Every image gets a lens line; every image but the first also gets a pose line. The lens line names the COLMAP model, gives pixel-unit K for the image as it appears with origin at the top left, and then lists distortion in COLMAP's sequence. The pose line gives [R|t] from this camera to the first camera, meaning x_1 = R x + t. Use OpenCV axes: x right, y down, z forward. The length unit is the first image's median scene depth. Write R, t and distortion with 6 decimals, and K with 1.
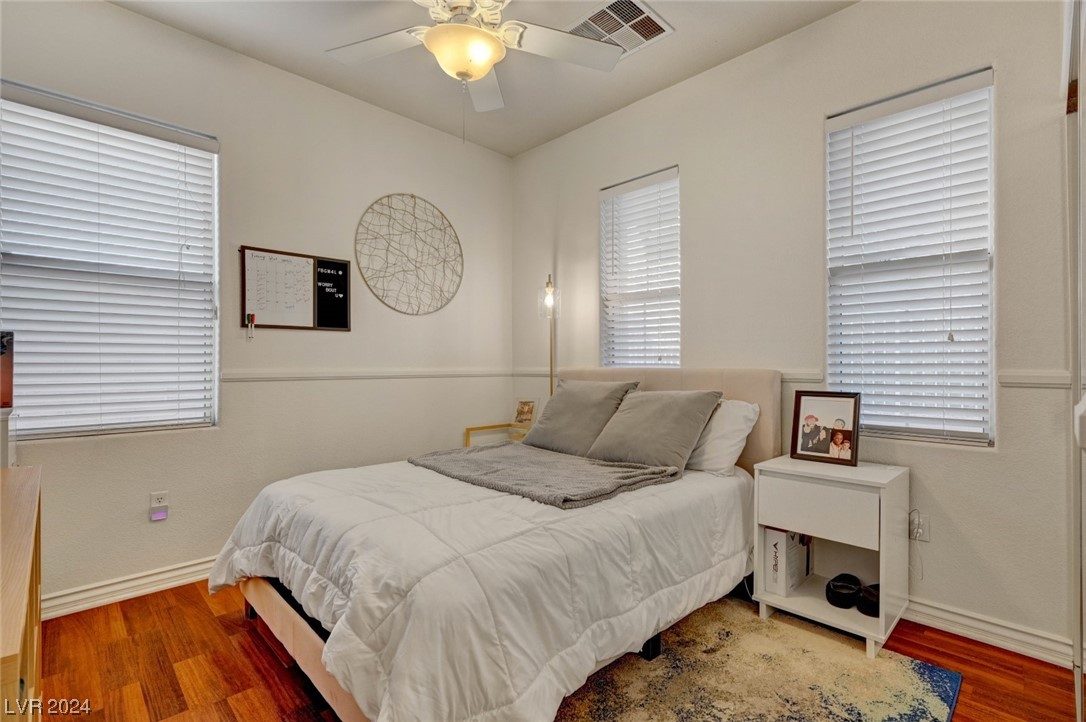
lens RADIAL K [[500.6, 0, 543.5], [0, 500.6, 361.8], [0, 0, 1]] dist [0.002172, 0.000307]
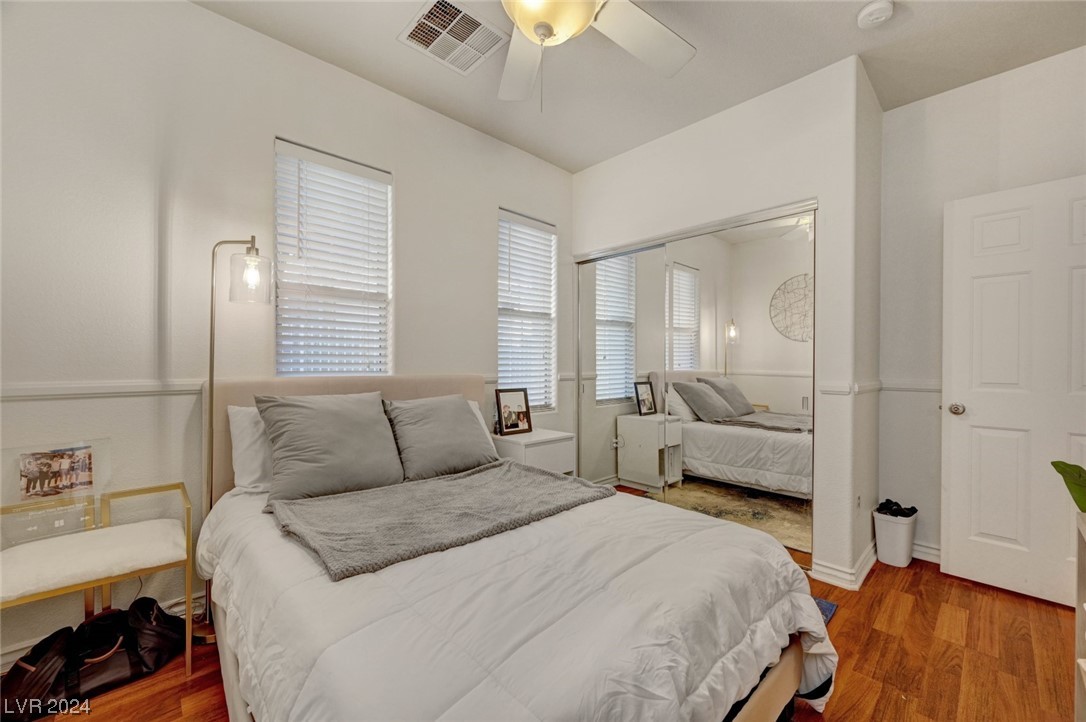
lens RADIAL K [[436.5, 0, 544.3], [0, 436.5, 364.2], [0, 0, 1]] dist [-0.000226, 0.000041]
pose [[0.042881, 0.000545, 0.999080, -0.770439], [-0.002086, 0.999998, -0.000456, -0.013456], [-0.999078, -0.002065, 0.042882, 0.851415]]
